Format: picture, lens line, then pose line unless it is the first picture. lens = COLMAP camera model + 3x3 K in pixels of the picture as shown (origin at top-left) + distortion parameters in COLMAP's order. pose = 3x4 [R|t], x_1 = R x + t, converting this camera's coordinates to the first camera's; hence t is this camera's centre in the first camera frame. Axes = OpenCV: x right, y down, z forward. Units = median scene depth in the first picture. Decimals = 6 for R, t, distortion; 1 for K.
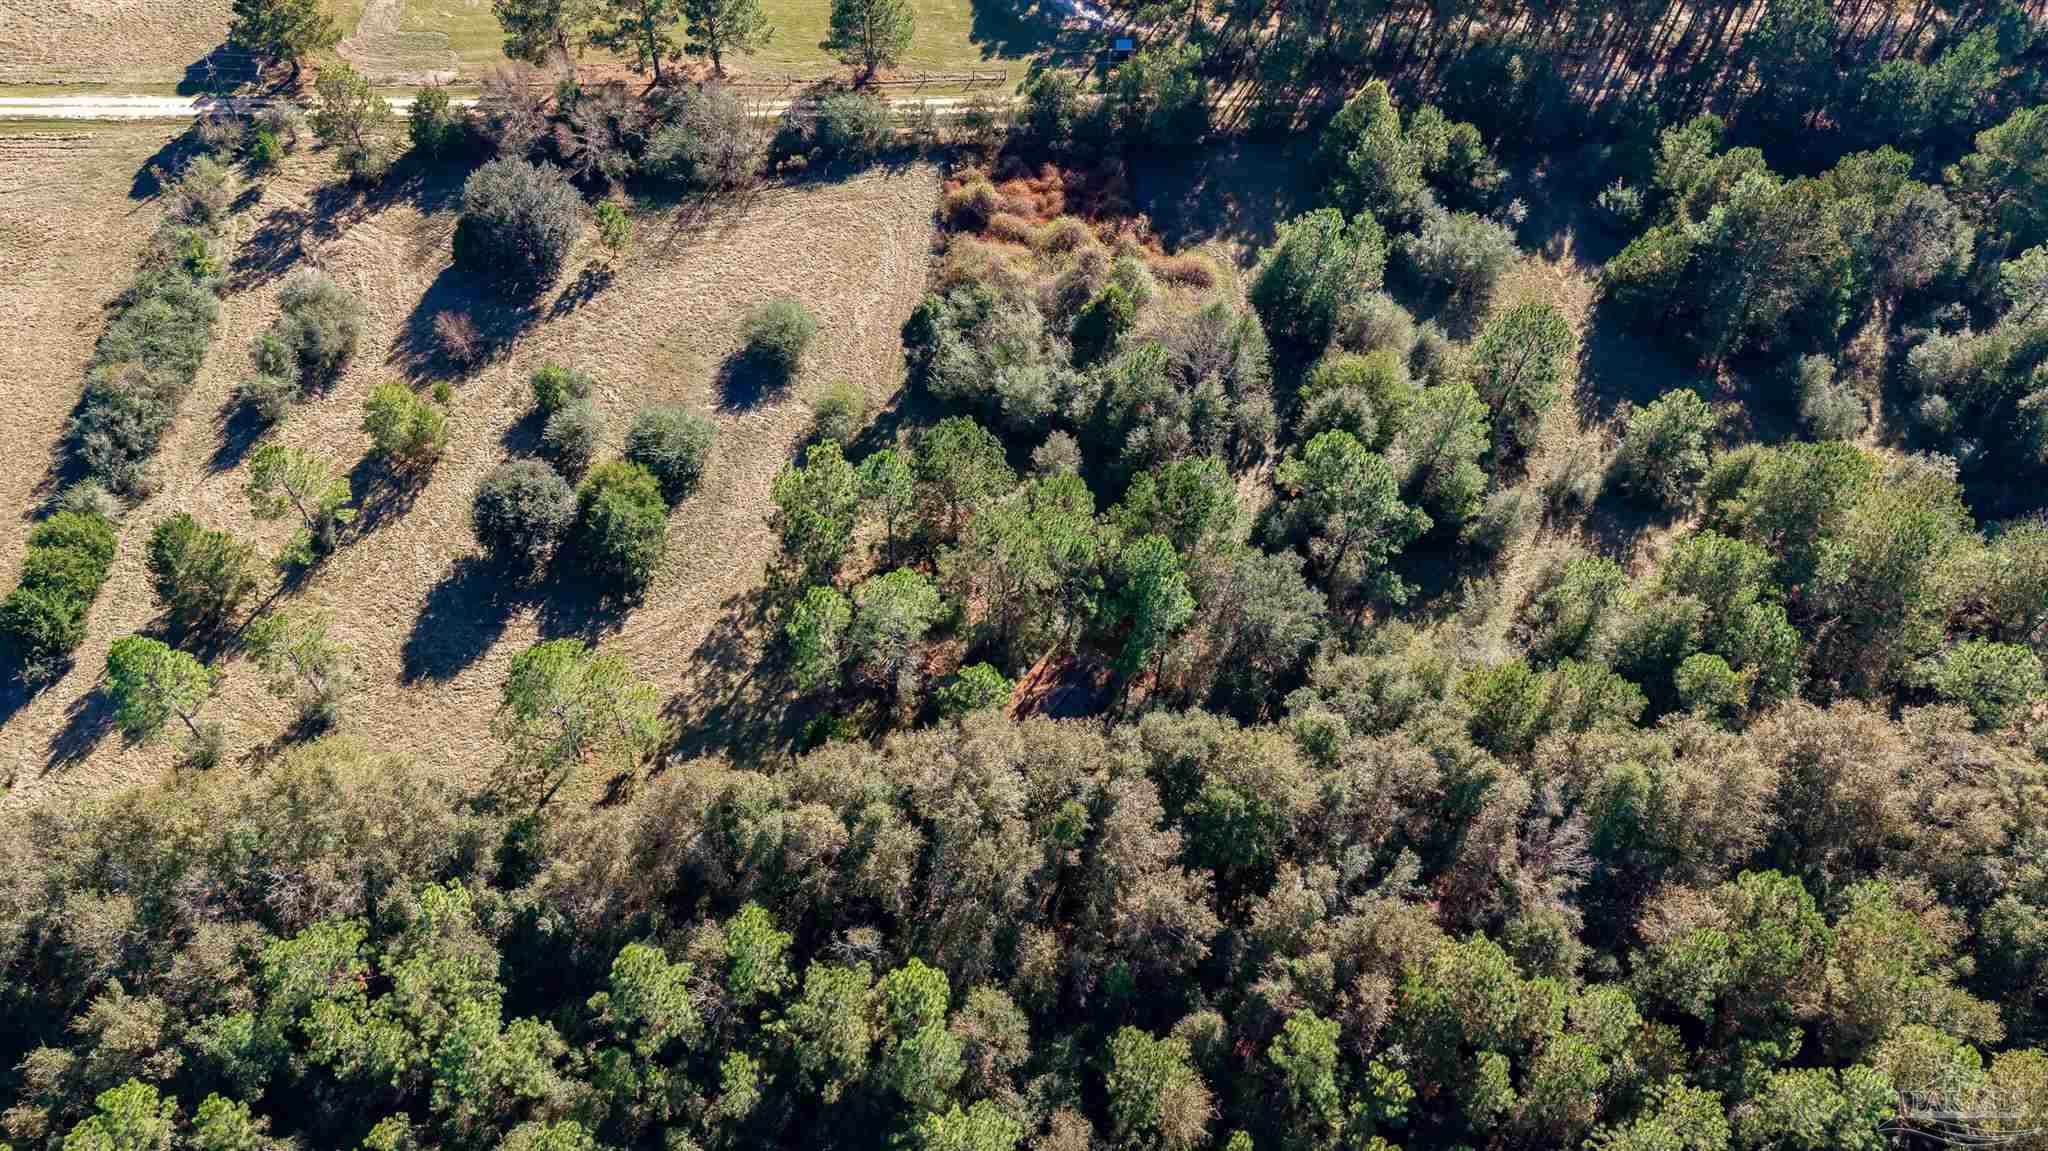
lens RADIAL K [[1480.0, 0, 1043.6], [0, 1480.0, 591.2], [0, 0, 1]] dist [0.029759, -0.030802]
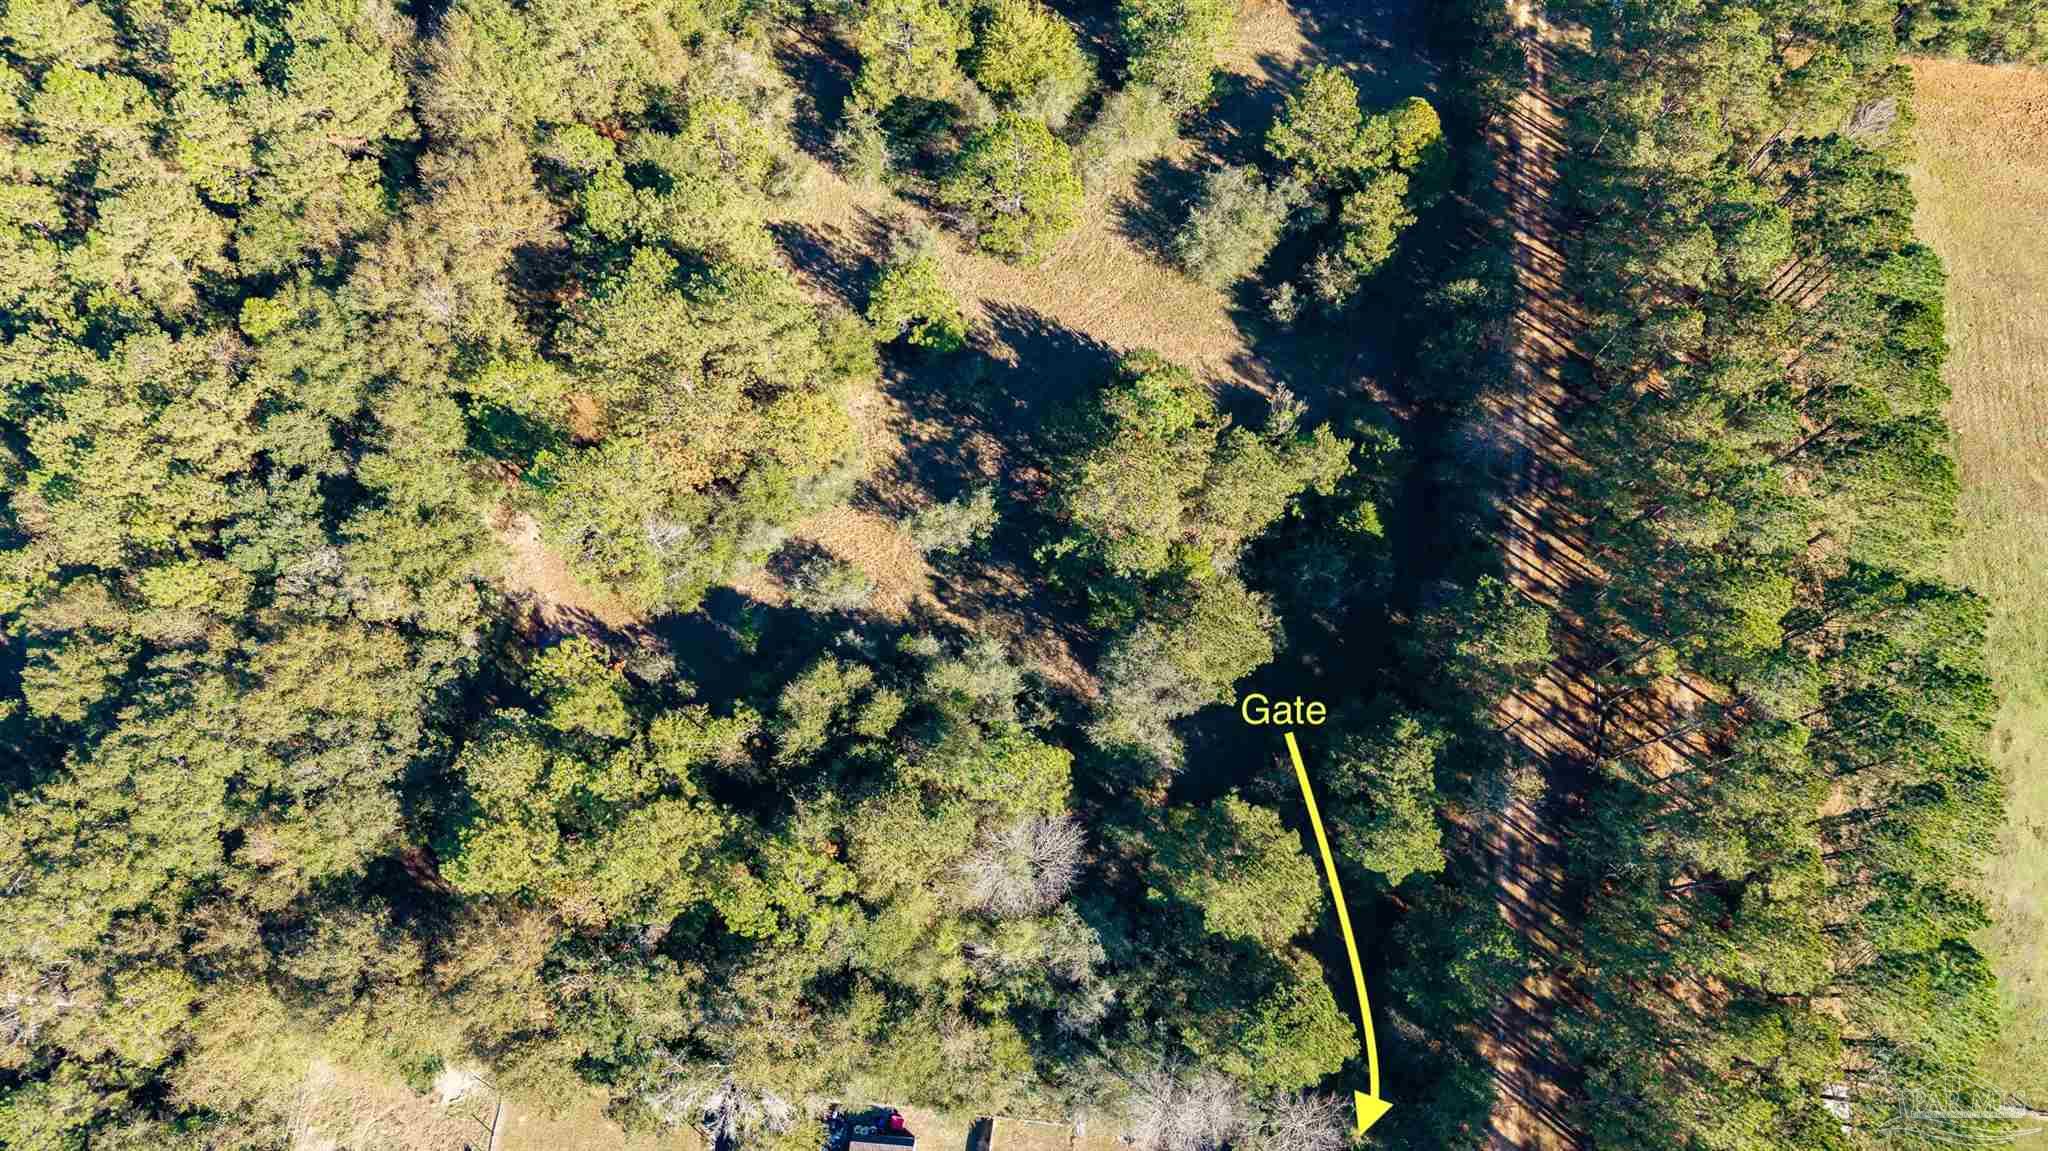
lens RADIAL K [[1364.4, 0, 1024.0], [0, 1364.4, 593.9], [0, 0, 1]] dist [0.032200, -0.033361]
pose [[-0.189511, 0.920922, -0.340570, 0.825955], [-0.829639, 0.035327, 0.557181, -0.607896], [0.525152, 0.388143, 0.757338, 0.425339]]
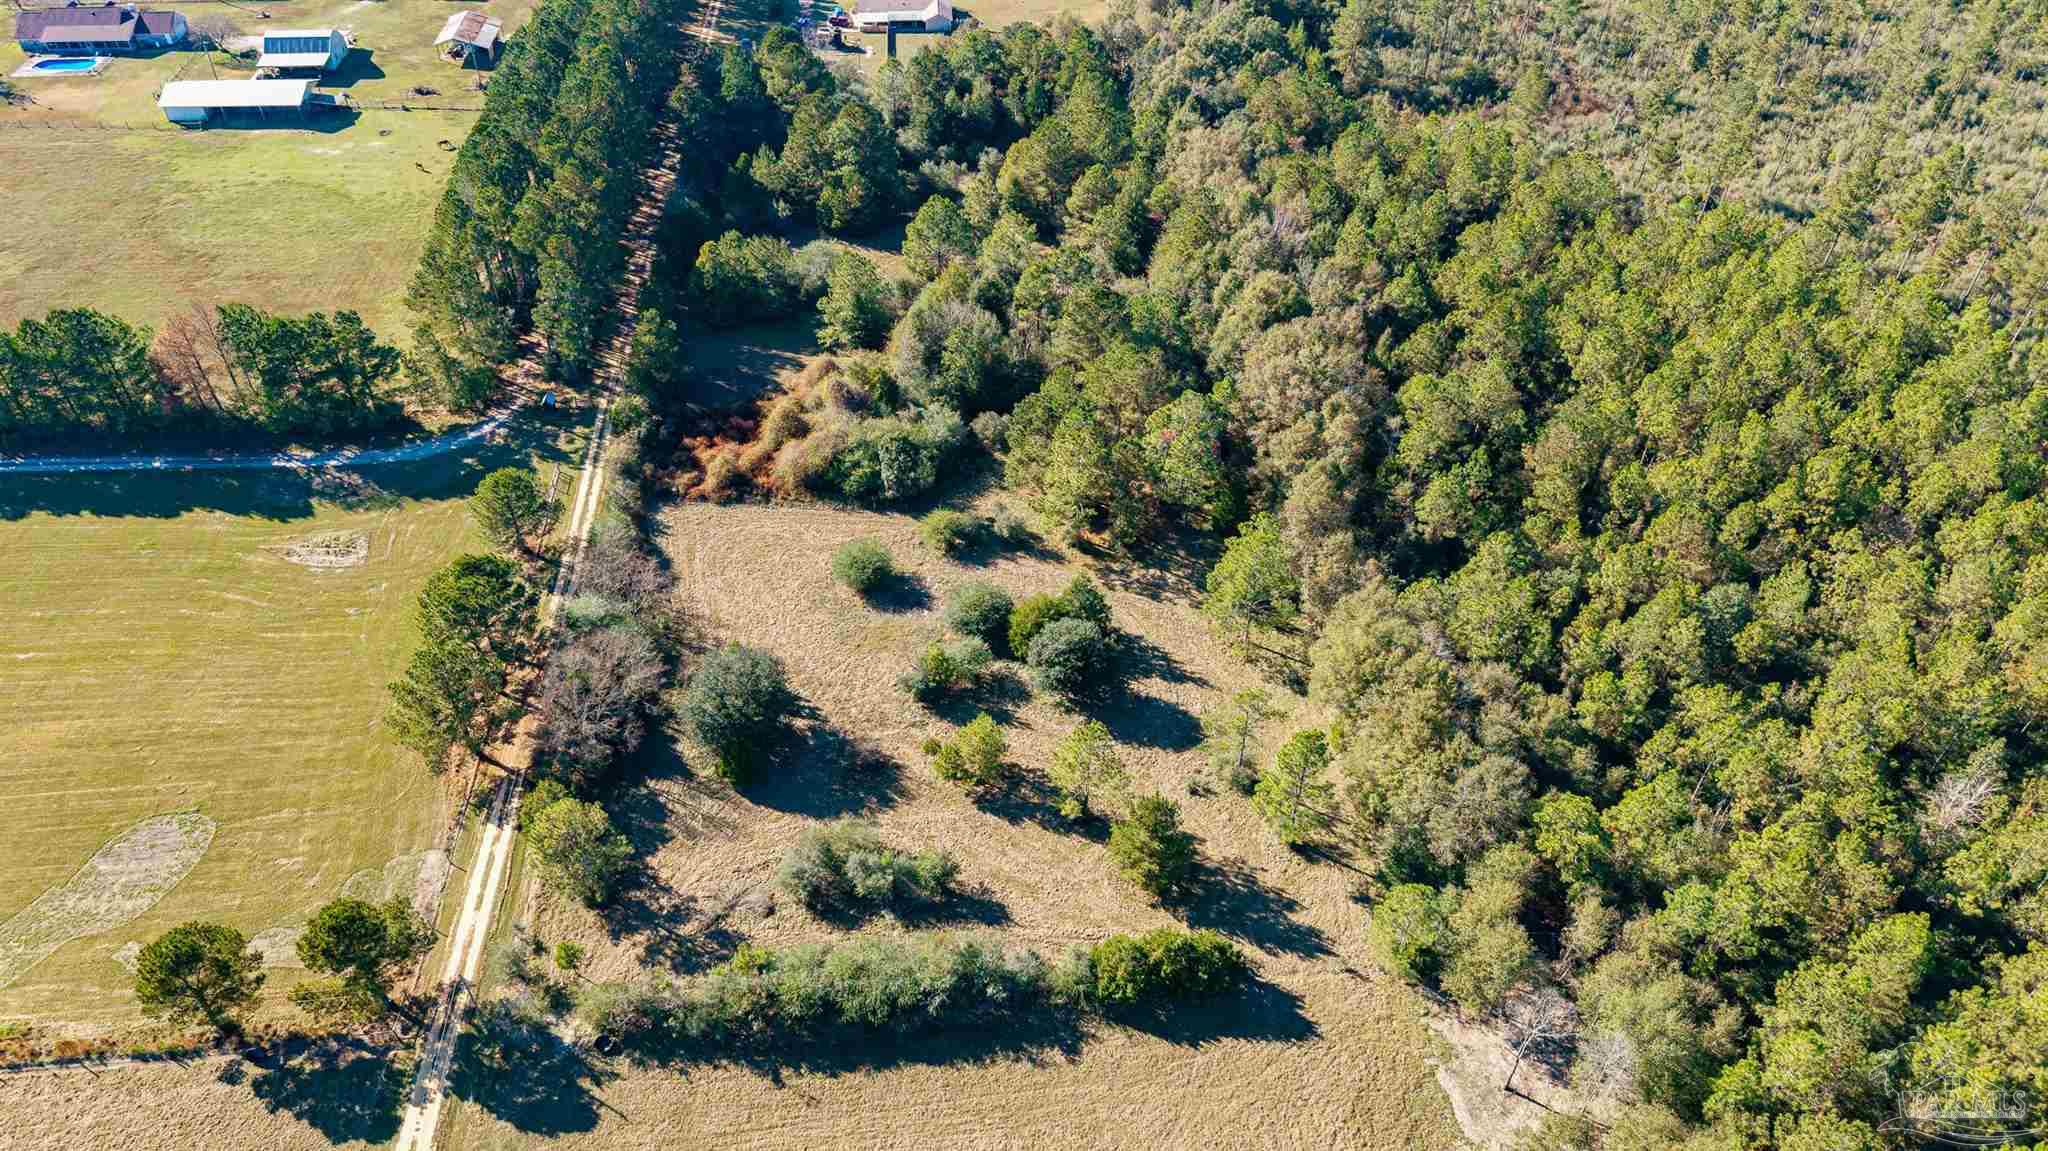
lens RADIAL K [[1364.4, 0, 1023.3], [0, 1364.4, 556.1], [0, 0, 1]] dist [0.032200, -0.033361]
pose [[-0.010413, -0.693041, 0.720823, -1.005882], [0.832079, 0.393776, 0.390620, -0.515749], [-0.554559, 0.603850, 0.572565, 0.261593]]
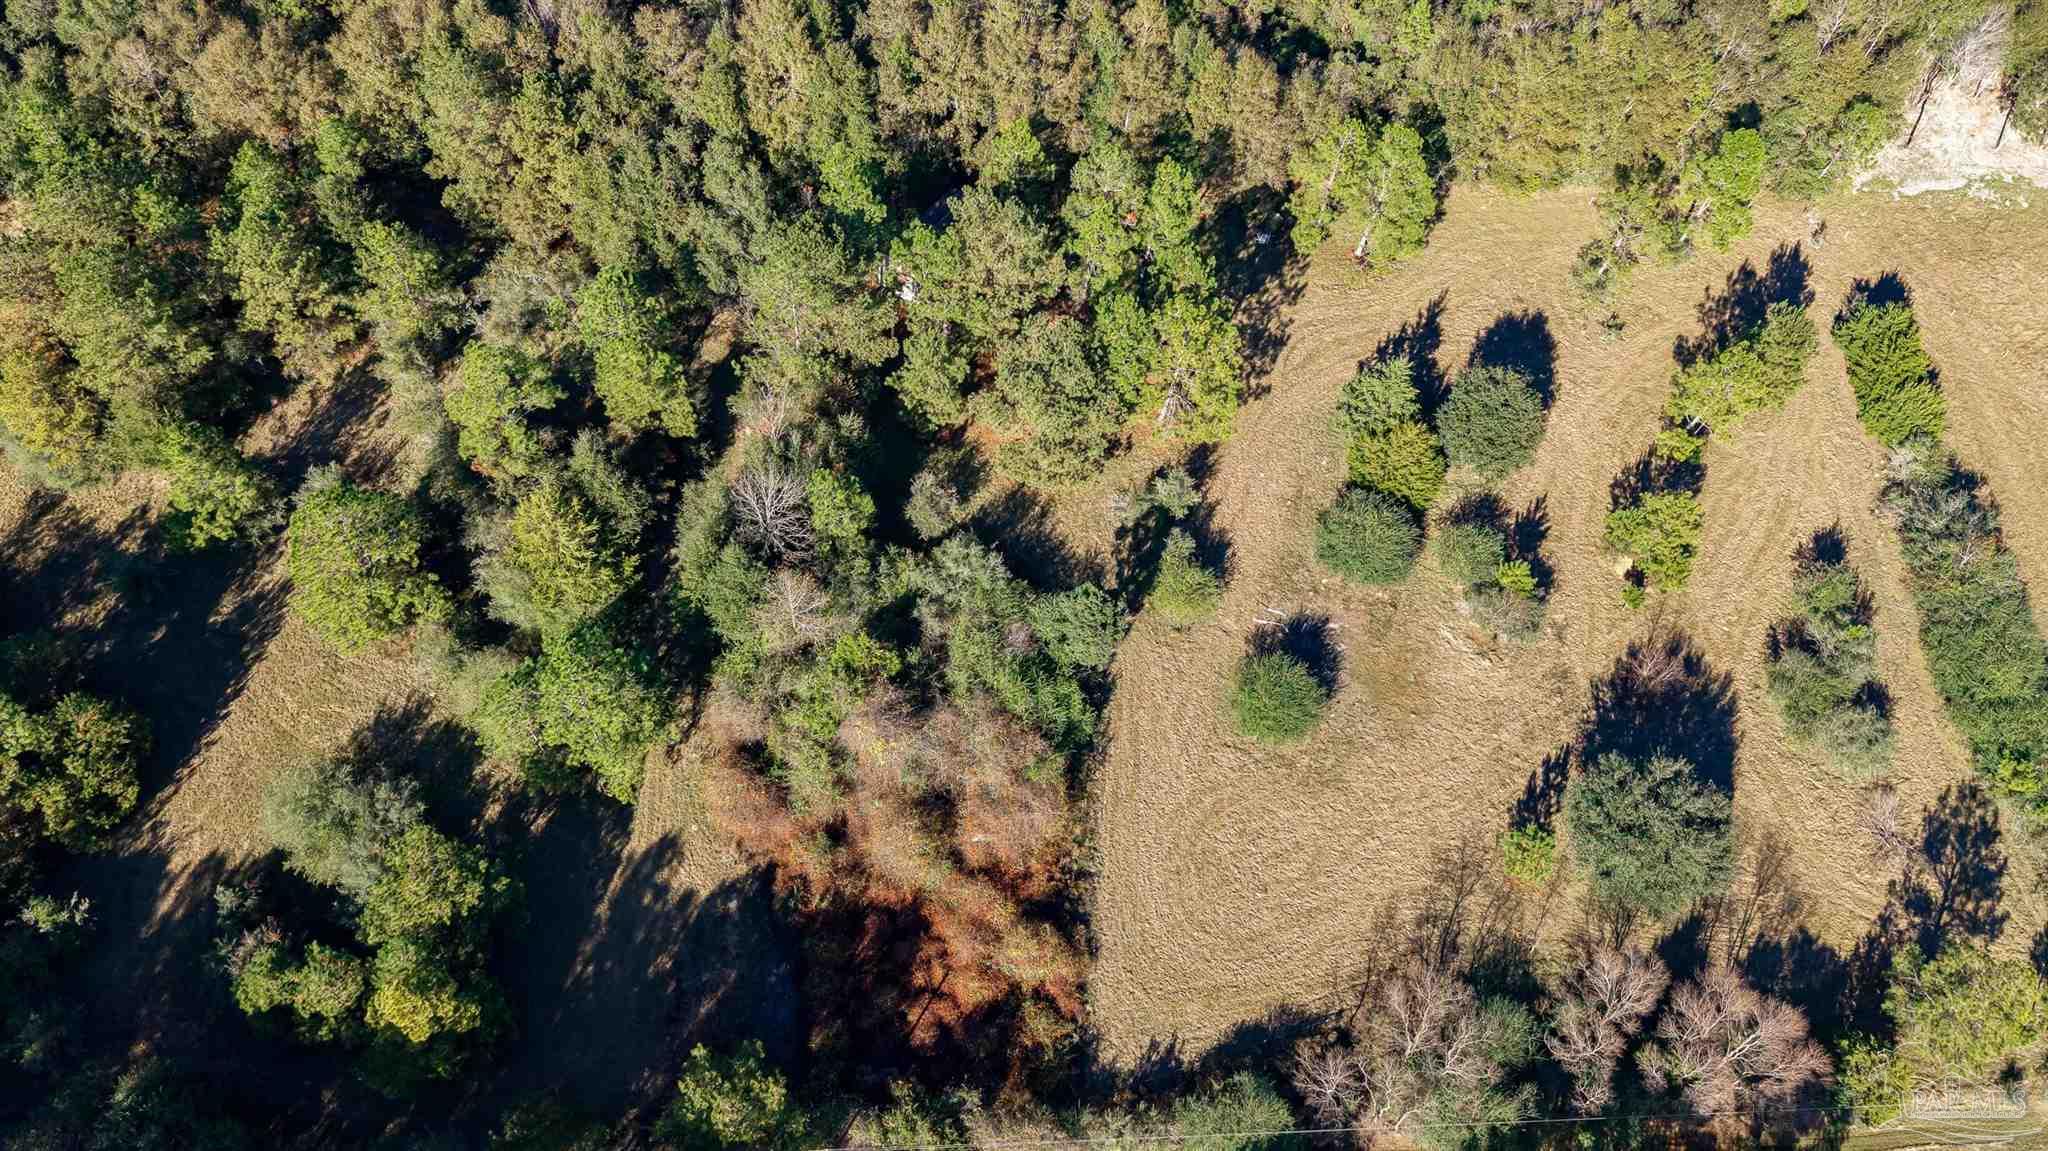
lens RADIAL K [[1585.0, 0, 961.4], [0, 1585.0, 554.8], [0, 0, 1]] dist [0.034266, -0.037771]
pose [[-0.996127, -0.052978, -0.070168, 0.054667], [-0.036471, -0.477190, 0.878043, -0.884076], [-0.080000, 0.877202, 0.473410, 0.542353]]
